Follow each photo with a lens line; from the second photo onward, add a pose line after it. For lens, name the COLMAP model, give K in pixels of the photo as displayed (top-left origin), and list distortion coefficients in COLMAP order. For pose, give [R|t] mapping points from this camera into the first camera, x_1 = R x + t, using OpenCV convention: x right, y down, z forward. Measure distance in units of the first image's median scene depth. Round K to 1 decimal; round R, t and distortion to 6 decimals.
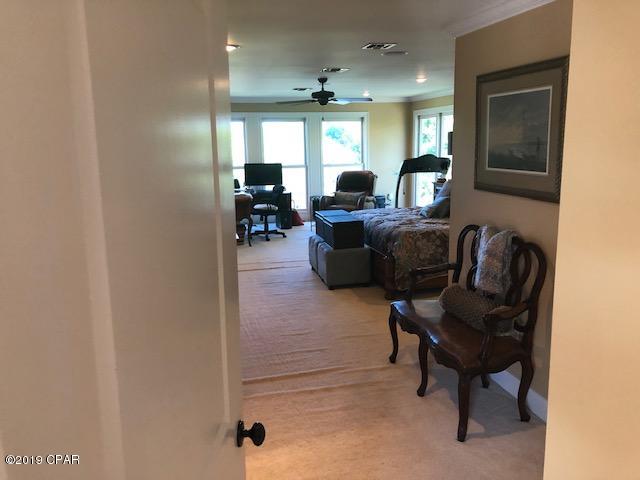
lens RADIAL K [[531.6, 0, 320.0], [0, 531.6, 240.0], [0, 0, 1]] dist [0.046129, -0.056376]
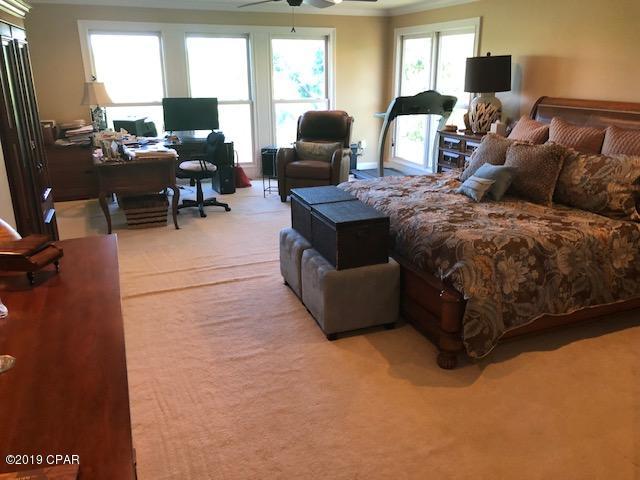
lens RADIAL K [[520.5, 0, 327.7], [0, 520.5, 240.5], [0, 0, 1]] dist [-0.005172, -0.010499]
pose [[0.987847, -0.025518, 0.153318, -0.041859], [0.004763, 0.990938, 0.134239, -0.054164], [-0.155354, -0.131878, 0.979017, 0.306962]]
